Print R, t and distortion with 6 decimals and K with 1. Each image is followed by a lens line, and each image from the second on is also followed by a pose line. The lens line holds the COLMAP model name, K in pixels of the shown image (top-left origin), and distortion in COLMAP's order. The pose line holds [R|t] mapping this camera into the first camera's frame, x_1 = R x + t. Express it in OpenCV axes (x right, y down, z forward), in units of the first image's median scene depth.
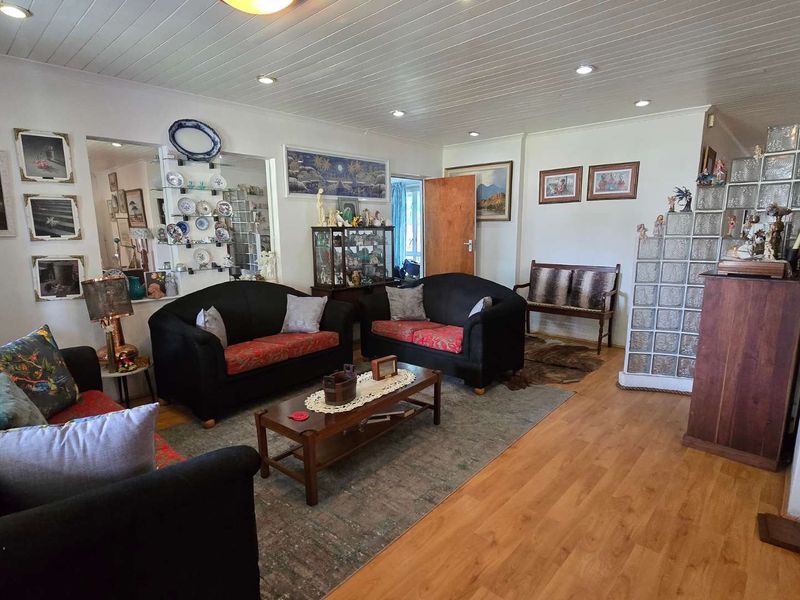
lens RADIAL K [[434.4, 0, 400.1], [0, 434.4, 305.1], [0, 0, 1]] dist [-0.000612, -0.004375]
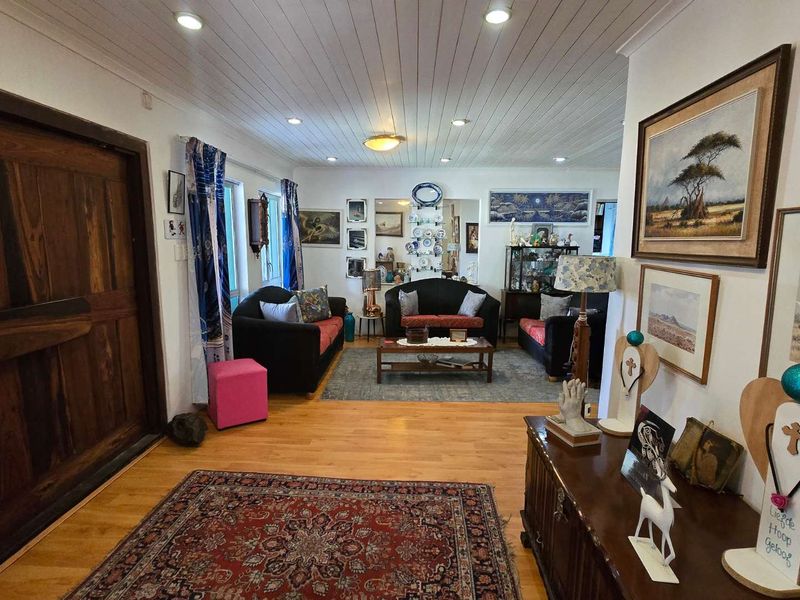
lens RADIAL K [[434.4, 0, 398.9], [0, 434.4, 302.7], [0, 0, 1]] dist [-0.000612, -0.004375]
pose [[0.656674, 0.123069, -0.744065, 0.747324], [-0.146964, 0.988564, 0.033807, 0.001656], [0.739717, 0.087151, 0.667251, -0.181331]]
